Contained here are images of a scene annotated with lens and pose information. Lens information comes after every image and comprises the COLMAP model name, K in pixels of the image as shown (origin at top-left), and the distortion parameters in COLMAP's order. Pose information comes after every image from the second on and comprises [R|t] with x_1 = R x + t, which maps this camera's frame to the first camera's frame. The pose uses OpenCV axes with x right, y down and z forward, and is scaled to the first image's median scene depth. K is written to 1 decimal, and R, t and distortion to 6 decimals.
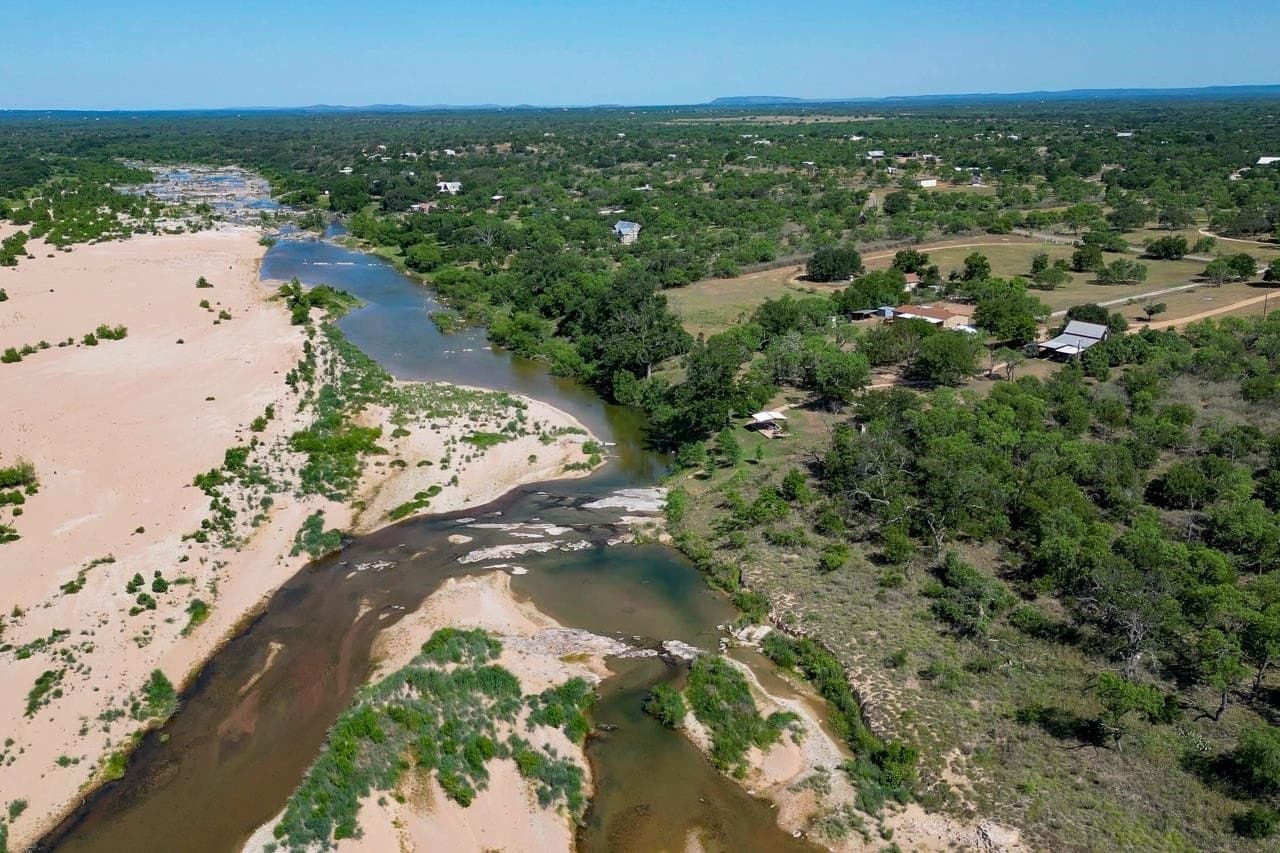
lens RADIAL K [[1104.8, 0, 642.5], [0, 1104.8, 431.9], [0, 0, 1]] dist [0.091627, -0.123438]
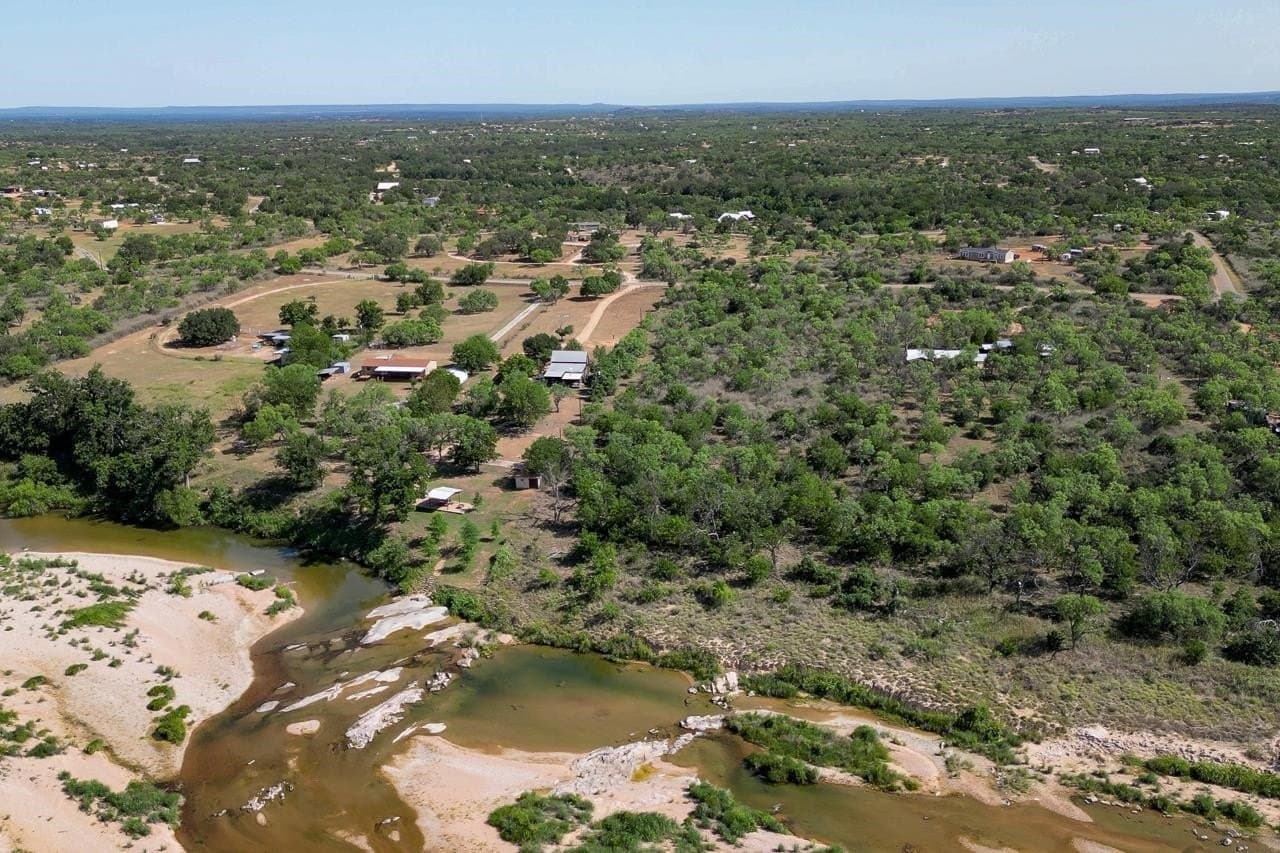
lens RADIAL K [[1104.8, 0, 642.5], [0, 1104.8, 431.9], [0, 0, 1]] dist [0.091627, -0.123438]
pose [[0.669050, -0.203513, 0.714811, -0.742089], [0.214460, 0.973732, 0.076499, -0.169514], [-0.711603, 0.102117, 0.695121, 0.323423]]
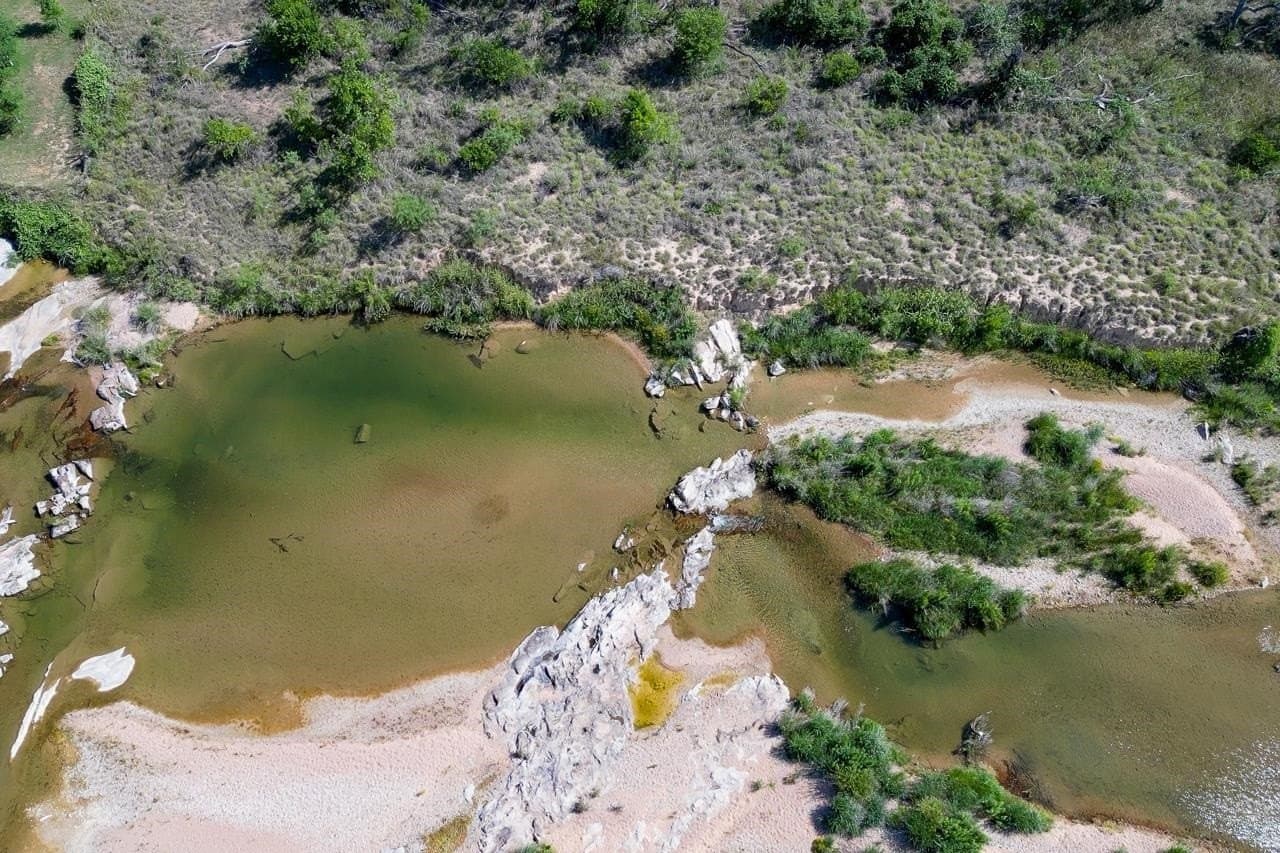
lens RADIAL K [[1104.8, 0, 642.5], [0, 1104.8, 431.9], [0, 0, 1]] dist [0.091627, -0.123438]
pose [[0.393973, -0.738484, 0.547199, -0.235896], [0.264271, 0.661224, 0.702100, -0.170239], [-0.880310, -0.132000, 0.455664, 0.887560]]
